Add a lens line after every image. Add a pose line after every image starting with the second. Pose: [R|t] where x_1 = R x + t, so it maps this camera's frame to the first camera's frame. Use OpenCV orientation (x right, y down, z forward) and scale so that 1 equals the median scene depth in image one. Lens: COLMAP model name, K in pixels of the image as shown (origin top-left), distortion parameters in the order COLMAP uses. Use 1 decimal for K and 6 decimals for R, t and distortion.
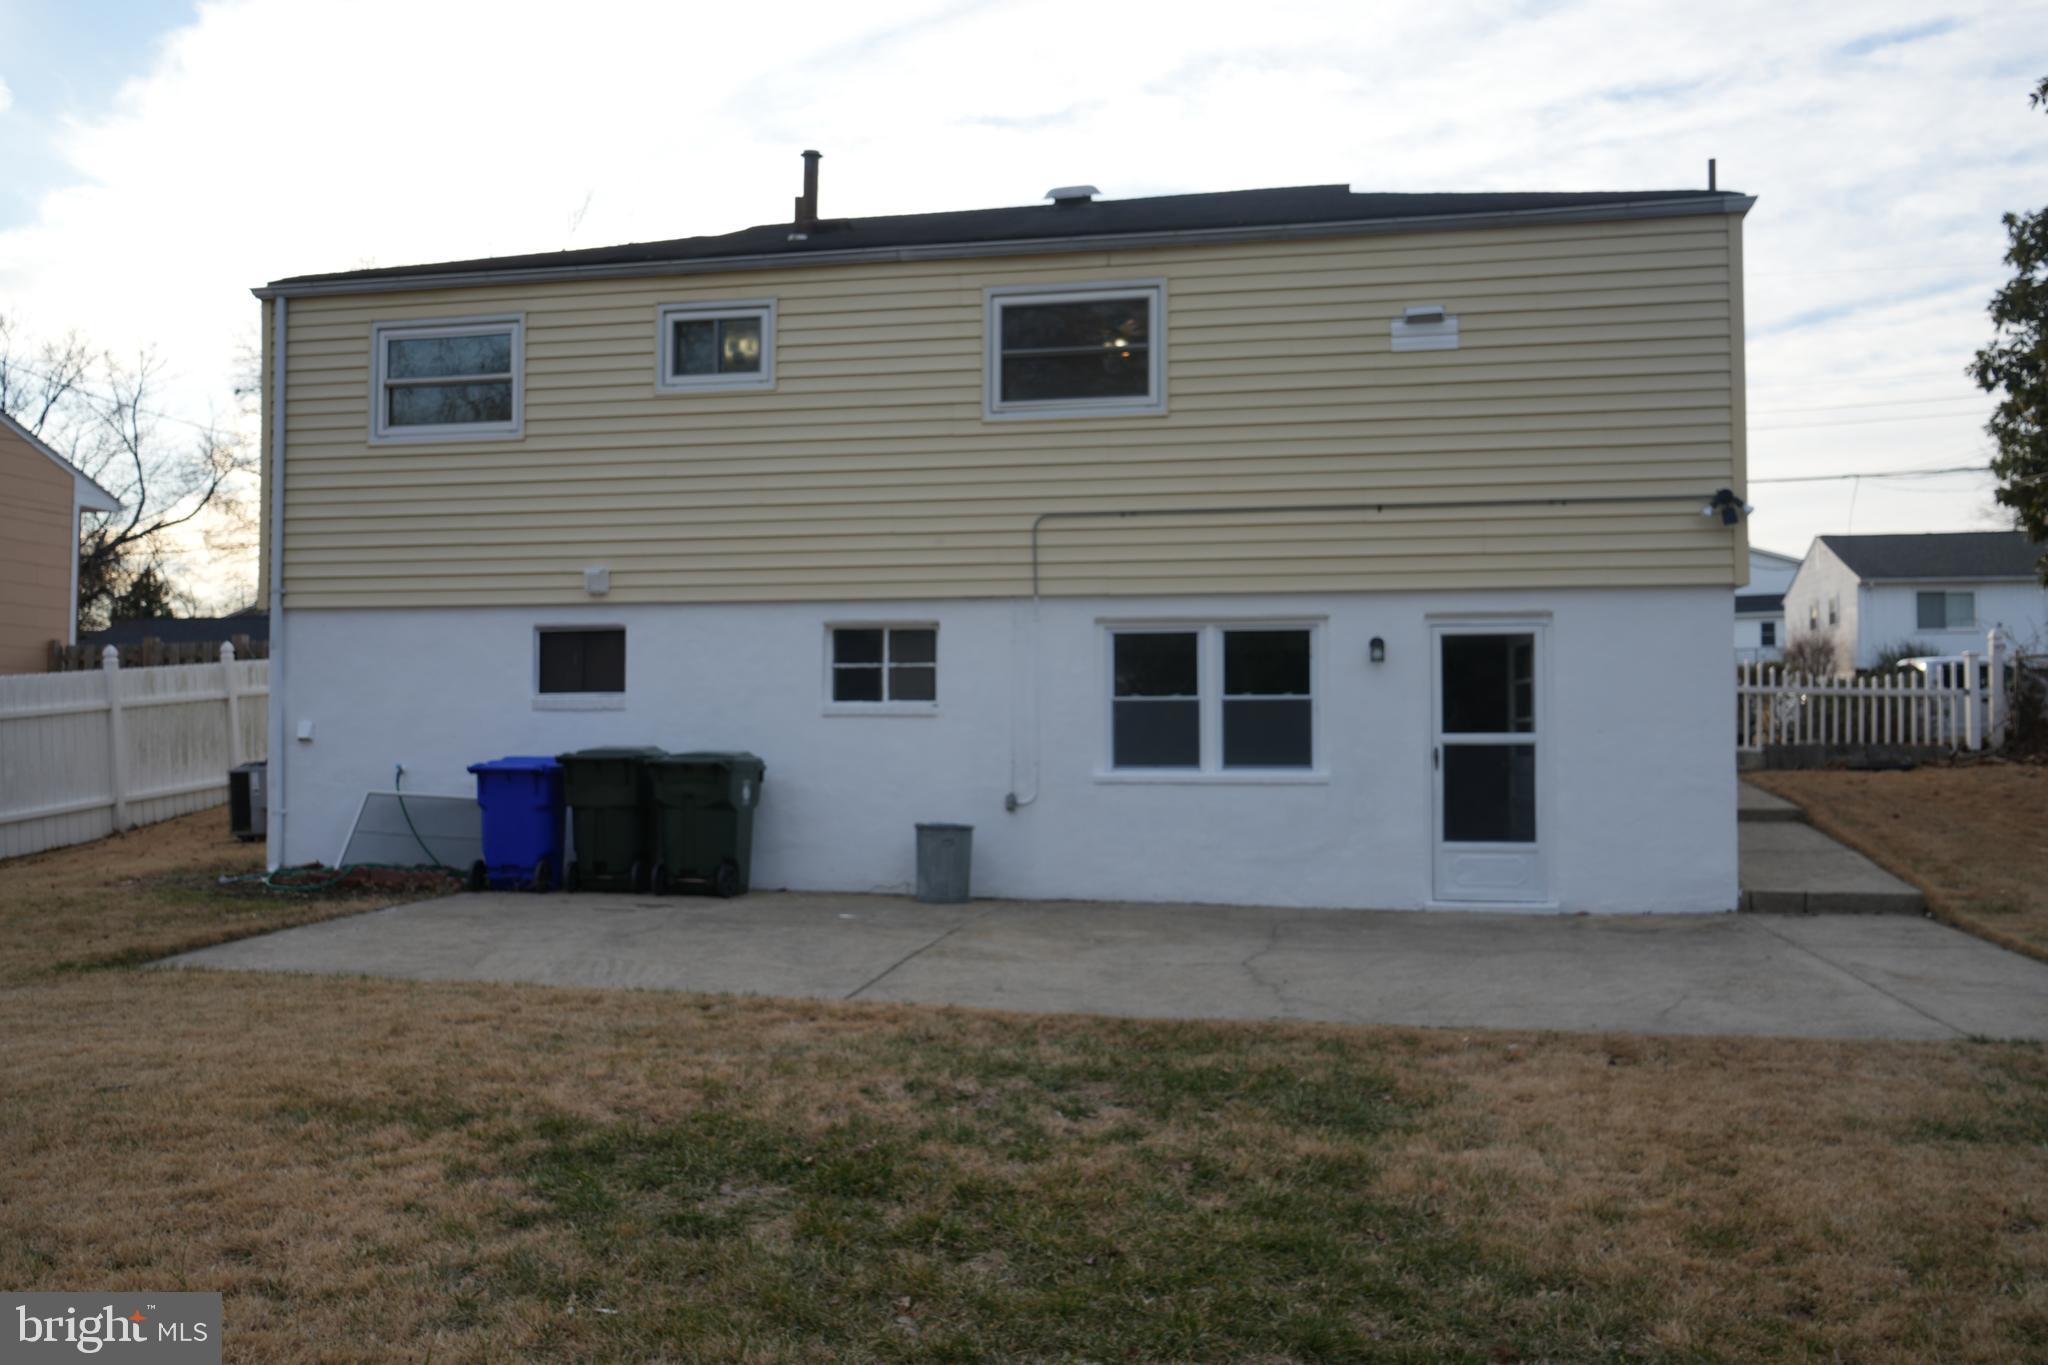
lens RADIAL K [[1657.6, 0, 1024.0], [0, 1657.6, 682.5], [0, 0, 1]] dist [-0.010823, 0.003616]
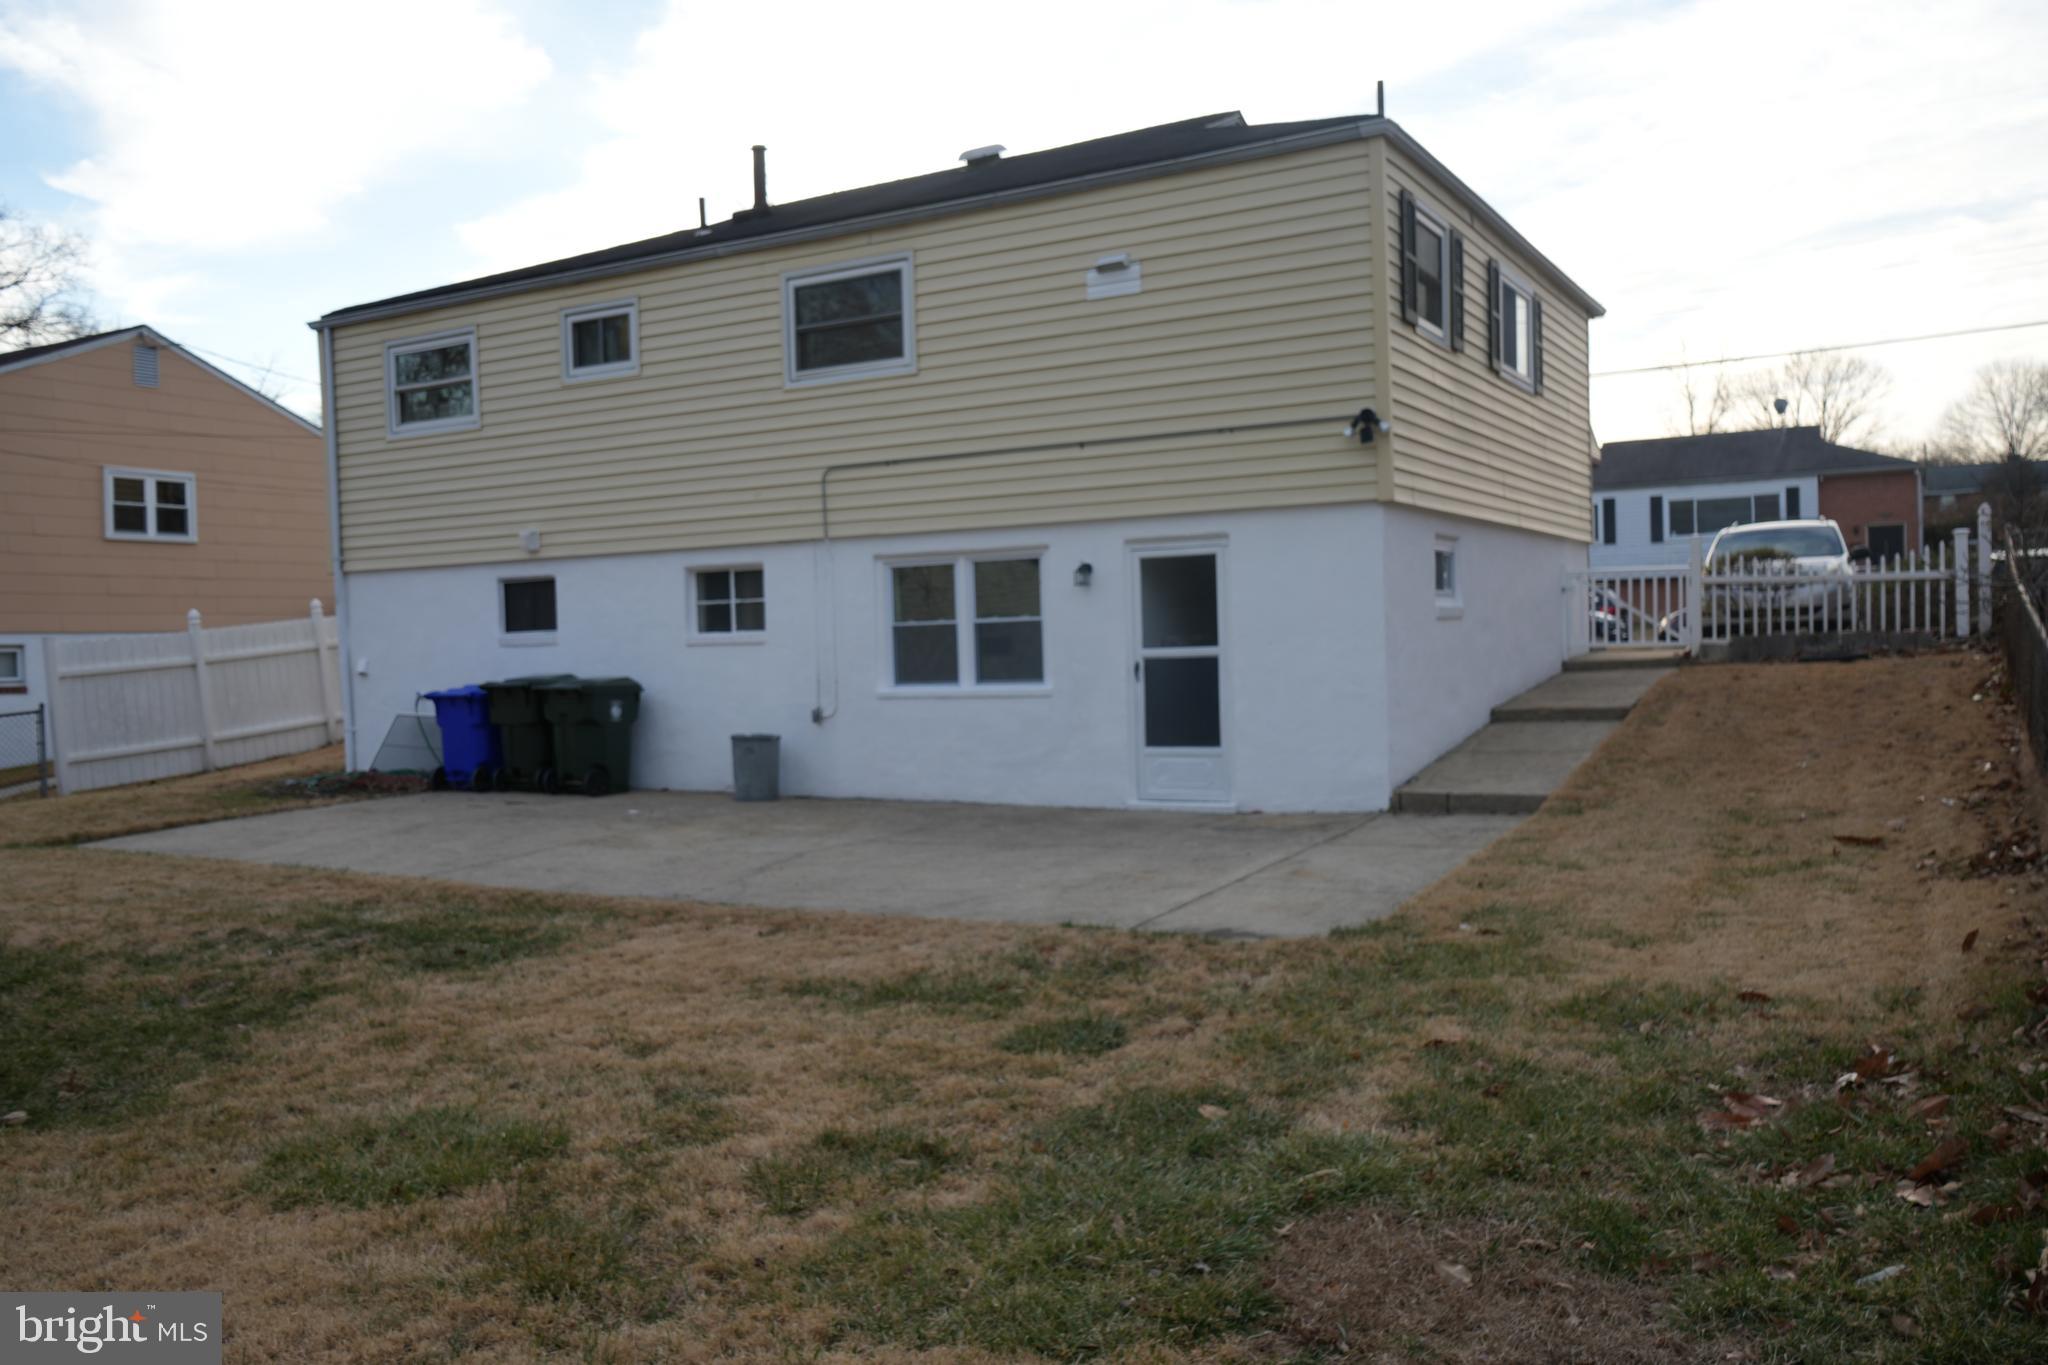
lens RADIAL K [[1639.9, 0, 995.8], [0, 1639.9, 690.9], [0, 0, 1]] dist [-0.005531, 0.007513]
pose [[0.947513, -0.019211, -0.319140, 0.484539], [0.041308, 0.997183, 0.062613, -0.012672], [0.317038, -0.072509, 0.945637, -0.057510]]
